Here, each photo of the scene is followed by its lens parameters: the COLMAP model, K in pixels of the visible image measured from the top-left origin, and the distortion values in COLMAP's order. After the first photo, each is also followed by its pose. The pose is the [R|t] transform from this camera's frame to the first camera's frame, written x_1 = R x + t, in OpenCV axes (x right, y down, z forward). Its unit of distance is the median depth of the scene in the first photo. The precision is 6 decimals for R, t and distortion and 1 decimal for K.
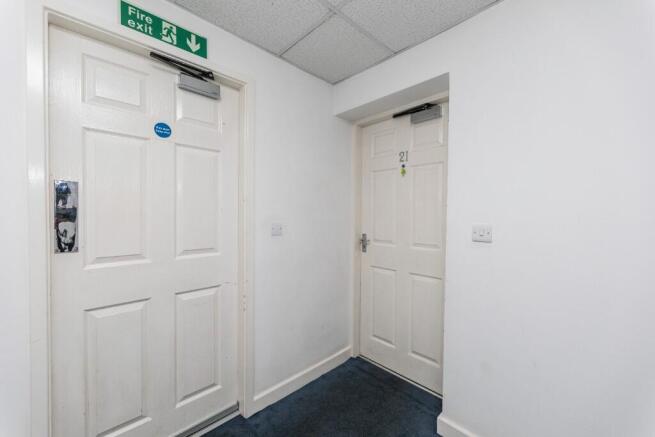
lens RADIAL K [[263.4, 0, 328.2], [0, 263.4, 217.3], [0, 0, 1]] dist [0.002977, -0.000346]
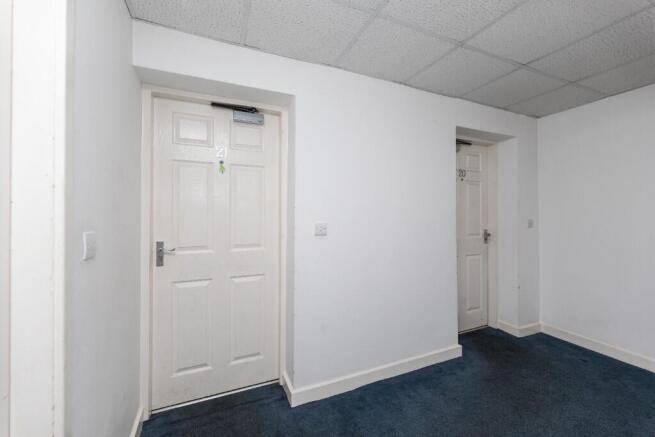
lens RADIAL K [[263.4, 0, 327.3], [0, 263.4, 216.5], [0, 0, 1]] dist [0.002977, -0.000346]
pose [[0.346773, -0.000045, 0.937949, -0.459409], [0.016900, 0.999838, -0.006200, 0.005933], [-0.937797, 0.018002, 0.346717, 0.347840]]
